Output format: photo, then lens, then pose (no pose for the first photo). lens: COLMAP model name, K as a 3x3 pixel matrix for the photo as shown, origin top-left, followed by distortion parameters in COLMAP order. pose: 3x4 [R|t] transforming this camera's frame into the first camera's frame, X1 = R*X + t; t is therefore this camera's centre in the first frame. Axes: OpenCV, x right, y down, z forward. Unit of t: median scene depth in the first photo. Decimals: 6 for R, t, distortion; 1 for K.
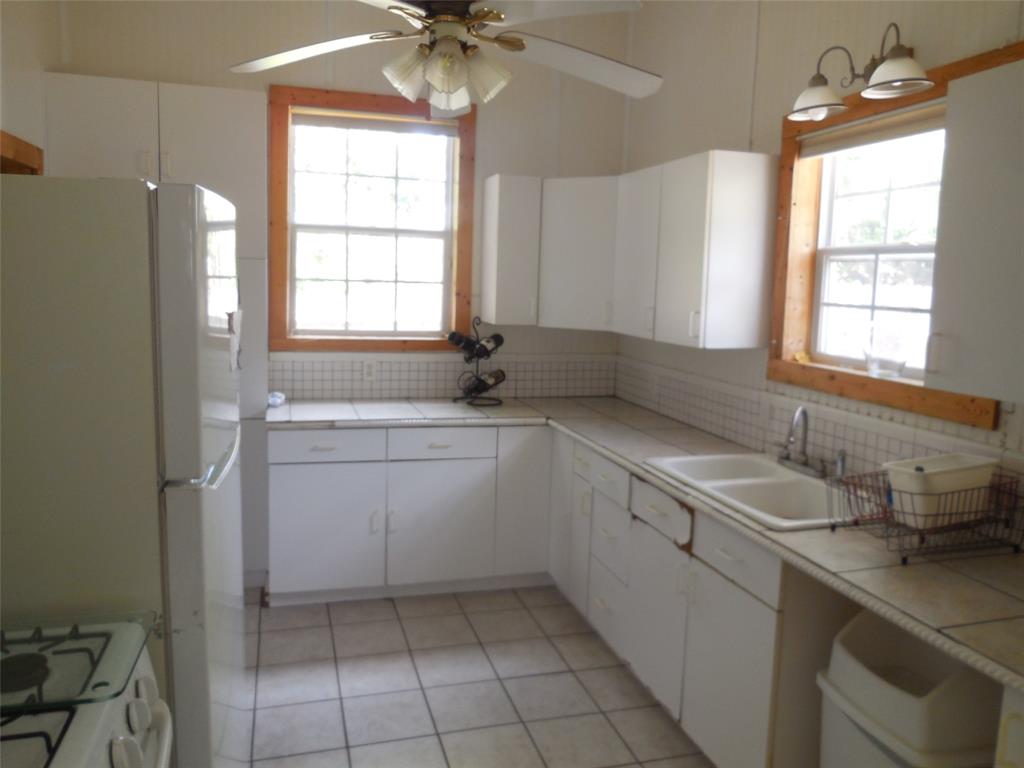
lens RADIAL K [[756.8, 0, 512.0], [0, 756.8, 384.0], [0, 0, 1]] dist [-0.033043, 0.012330]
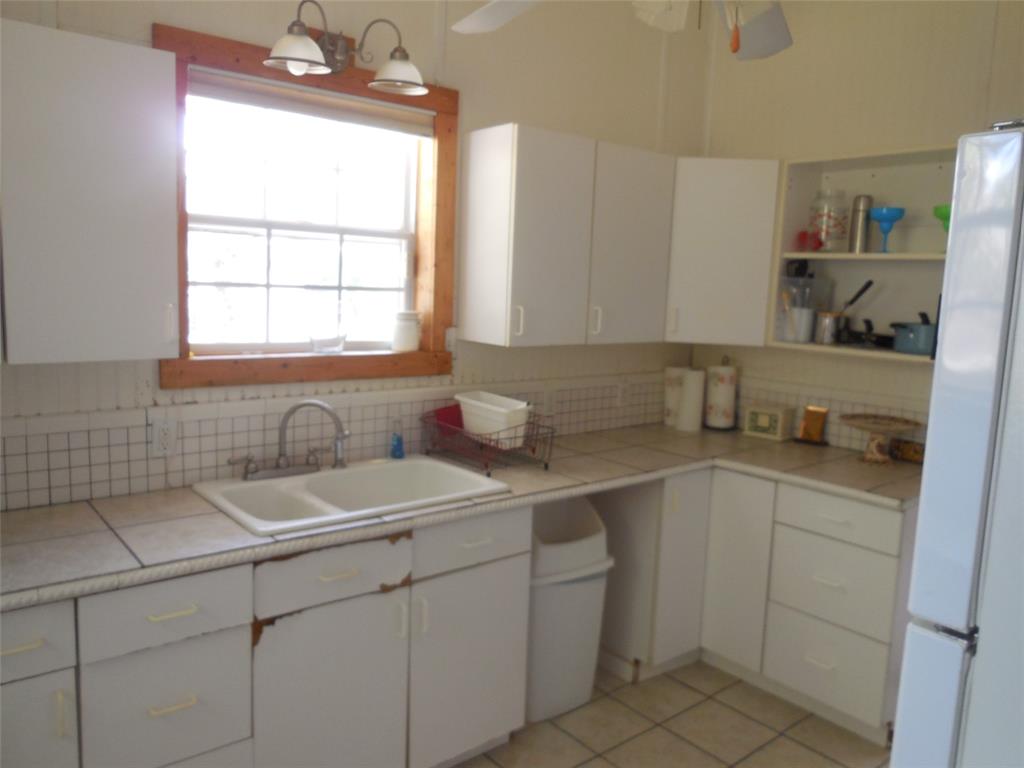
lens RADIAL K [[756.8, 0, 512.0], [0, 756.8, 384.0], [0, 0, 1]] dist [-0.033043, 0.012330]
pose [[-0.387919, -0.172254, 0.905454, -0.560063], [0.071766, 0.973754, 0.215993, -0.178766], [-0.918895, 0.148768, -0.365375, 1.174180]]
